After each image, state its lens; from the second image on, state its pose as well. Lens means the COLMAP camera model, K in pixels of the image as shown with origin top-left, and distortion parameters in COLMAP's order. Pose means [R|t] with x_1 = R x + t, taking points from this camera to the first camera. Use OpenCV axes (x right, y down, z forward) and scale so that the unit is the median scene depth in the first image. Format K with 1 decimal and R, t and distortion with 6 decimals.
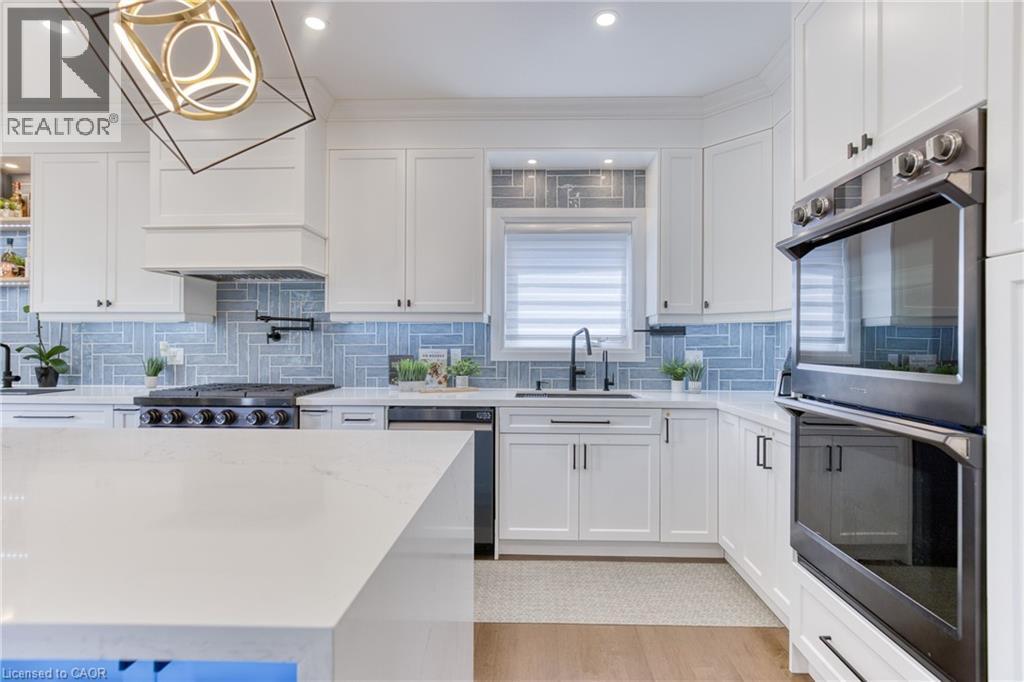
lens RADIAL K [[475.0, 0, 509.8], [0, 475.0, 346.1], [0, 0, 1]] dist [-0.001077, 0.000300]
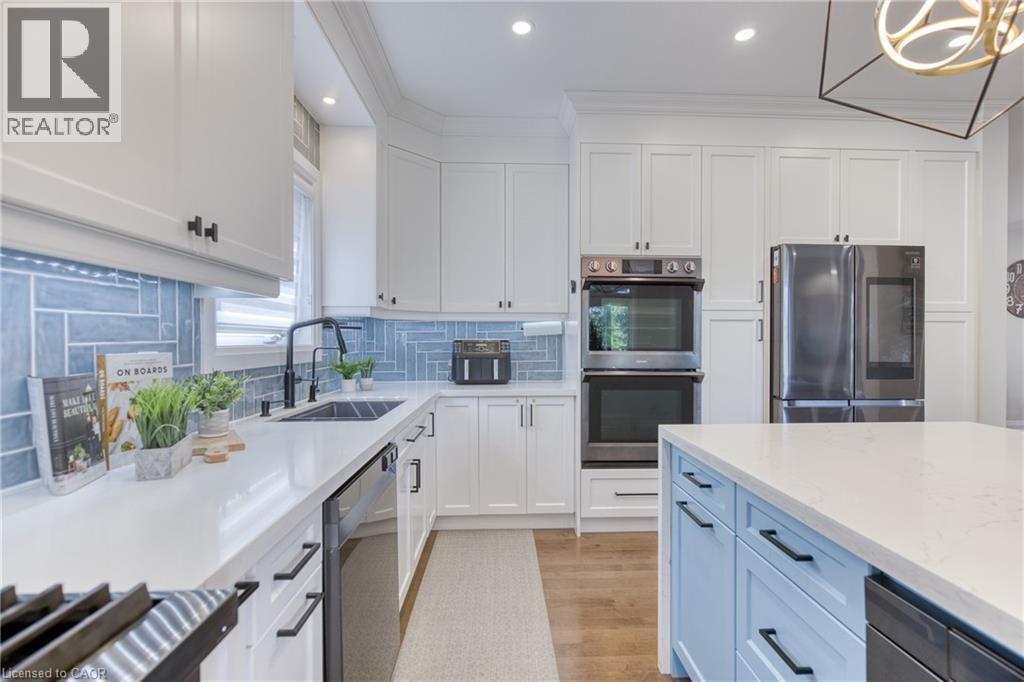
lens RADIAL K [[475.0, 0, 515.0], [0, 475.0, 340.1], [0, 0, 1]] dist [-0.001077, 0.000300]
pose [[-0.065340, -0.000553, 0.997863, -0.548688], [-0.006986, 0.999976, 0.000096, -0.005456], [-0.997839, -0.006965, -0.065342, 0.722181]]
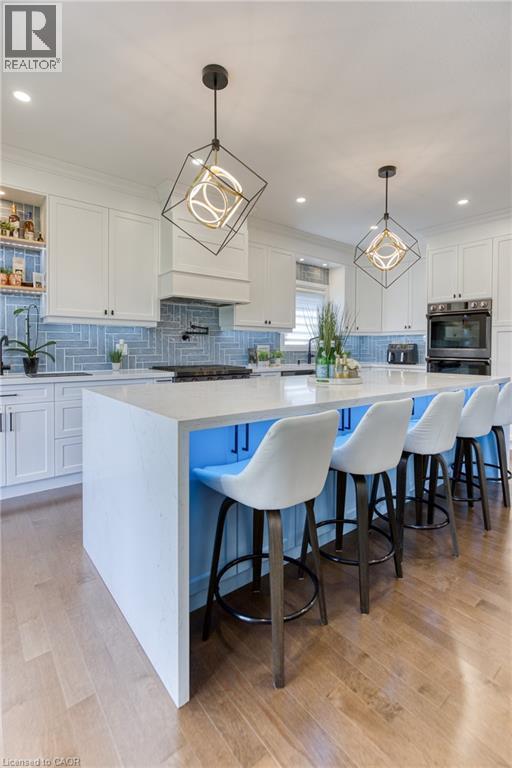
lens RADIAL K [[356.3, 0, 252.2], [0, 356.3, 349.7], [0, 0, 1]] dist [-0.001077, 0.000300]
pose [[0.765938, -0.004179, 0.642901, -1.139330], [-0.004367, 0.999922, 0.011702, 0.007688], [-0.642900, -0.011771, 0.765860, -0.107095]]
